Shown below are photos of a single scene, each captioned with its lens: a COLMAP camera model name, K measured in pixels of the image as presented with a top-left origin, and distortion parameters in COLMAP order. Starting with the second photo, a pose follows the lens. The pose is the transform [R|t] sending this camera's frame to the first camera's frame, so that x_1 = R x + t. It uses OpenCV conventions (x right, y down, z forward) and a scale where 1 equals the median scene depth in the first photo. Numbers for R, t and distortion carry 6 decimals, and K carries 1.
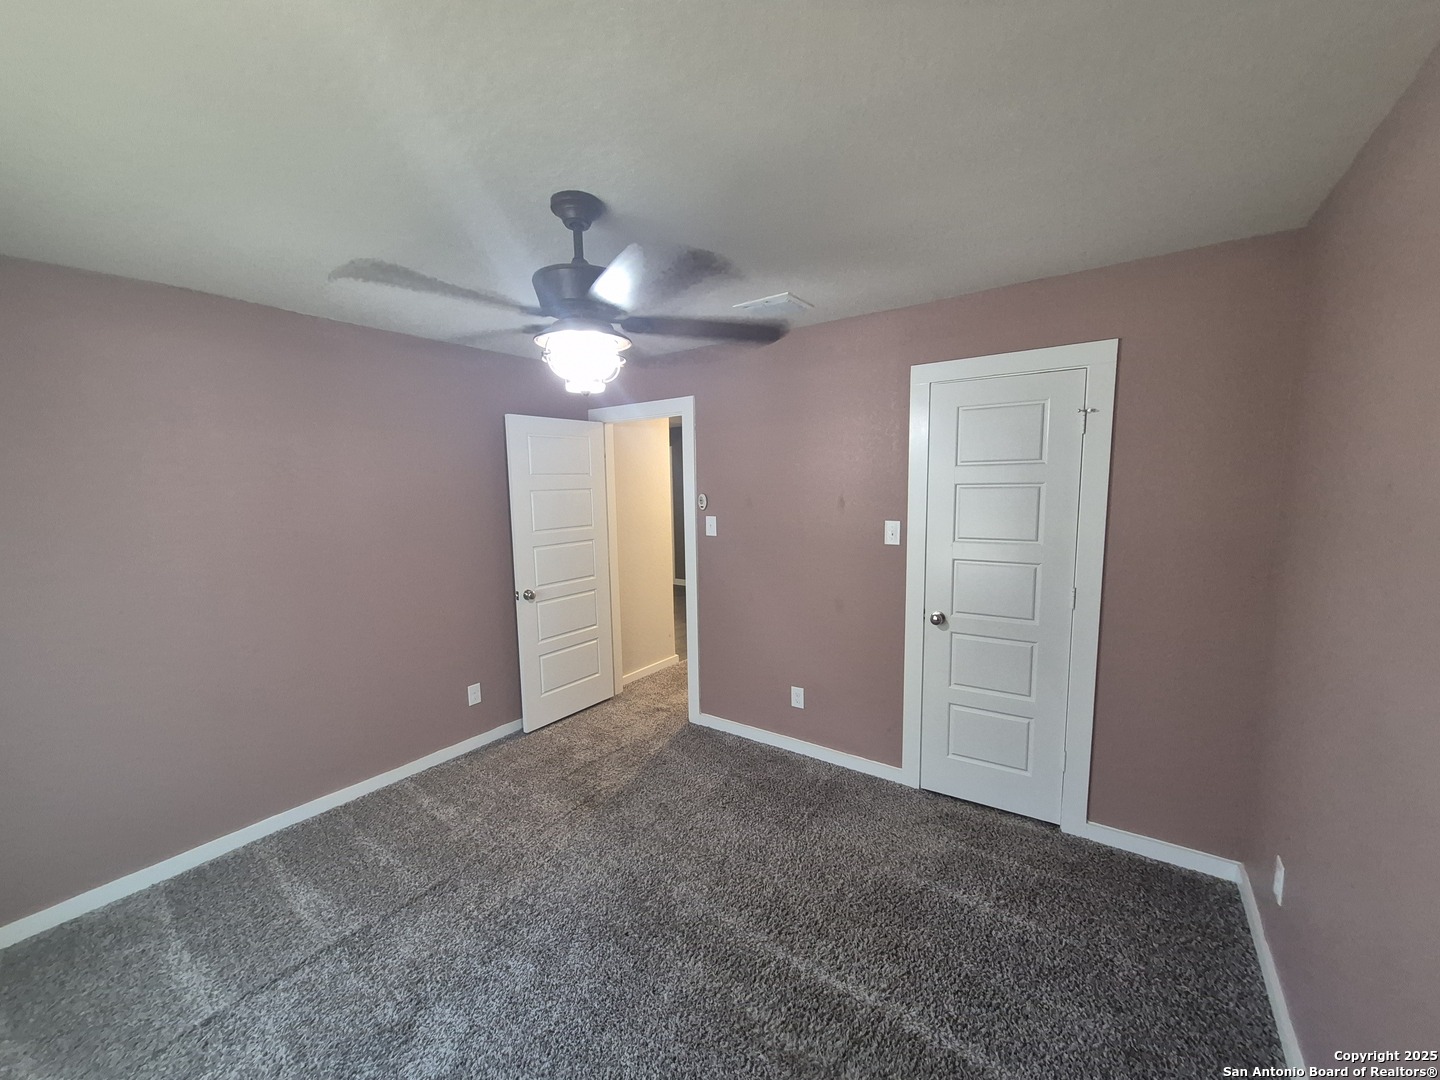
lens RADIAL K [[572.4, 0, 713.7], [0, 572.4, 544.6], [0, 0, 1]] dist [0.003120, -0.000356]
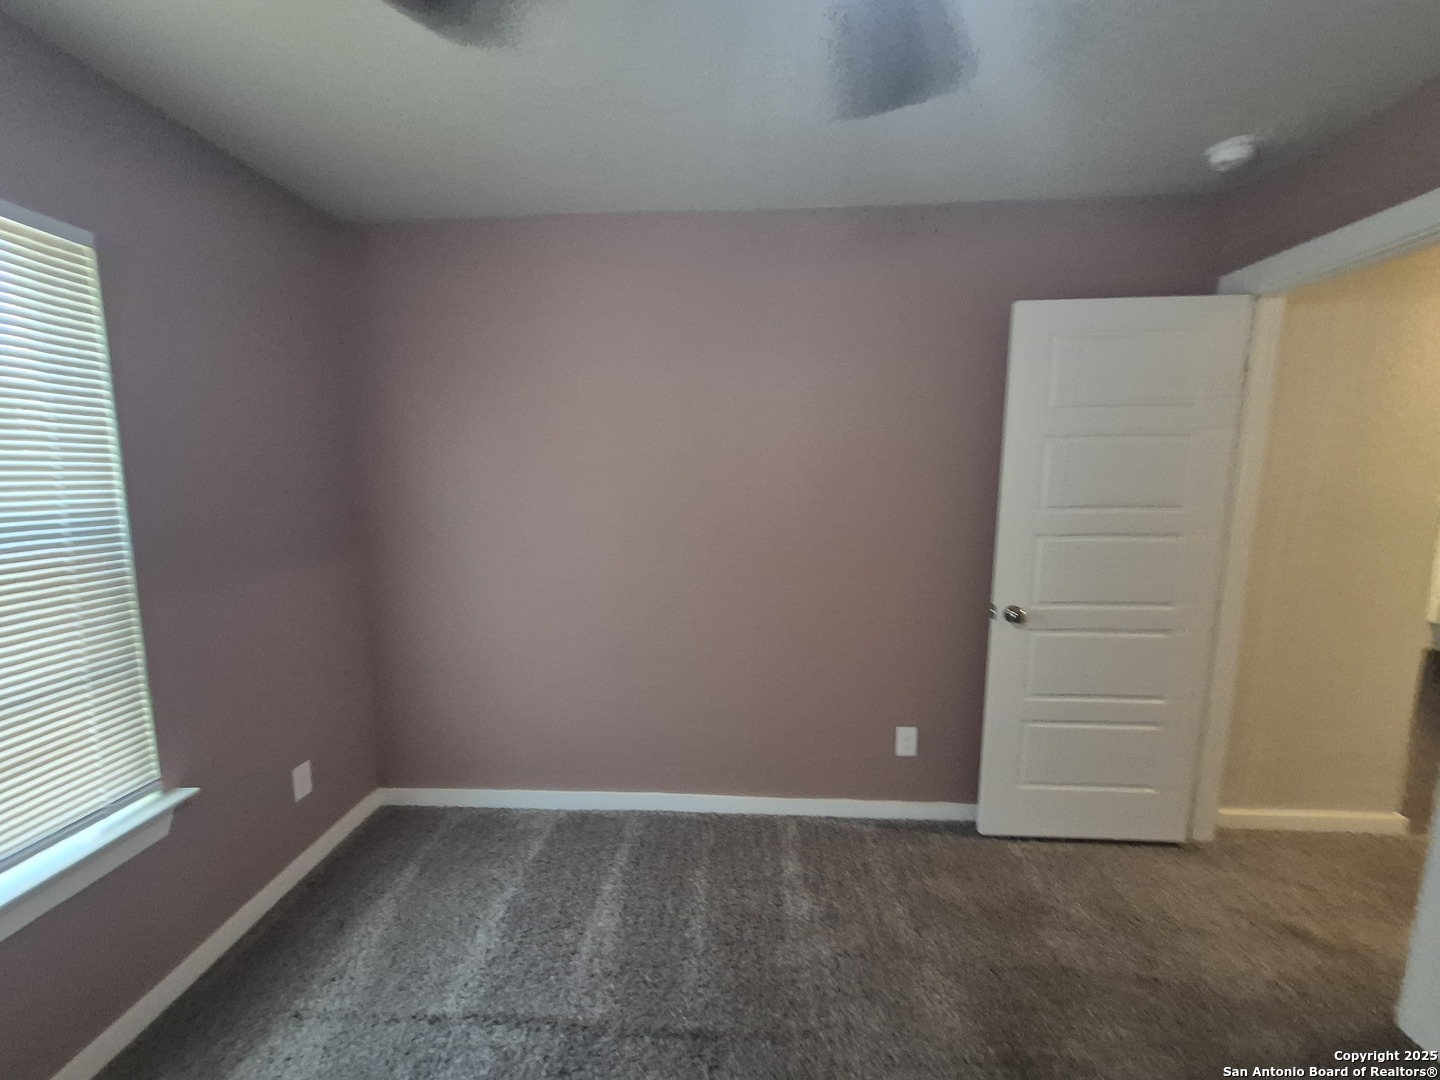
lens RADIAL K [[572.4, 0, 713.7], [0, 572.4, 544.6], [0, 0, 1]] dist [0.003120, -0.000356]
pose [[0.532787, 0.125905, -0.836831, -0.003764], [-0.095643, 0.991493, 0.088281, -0.005839], [0.840827, 0.033002, 0.540297, 0.424630]]
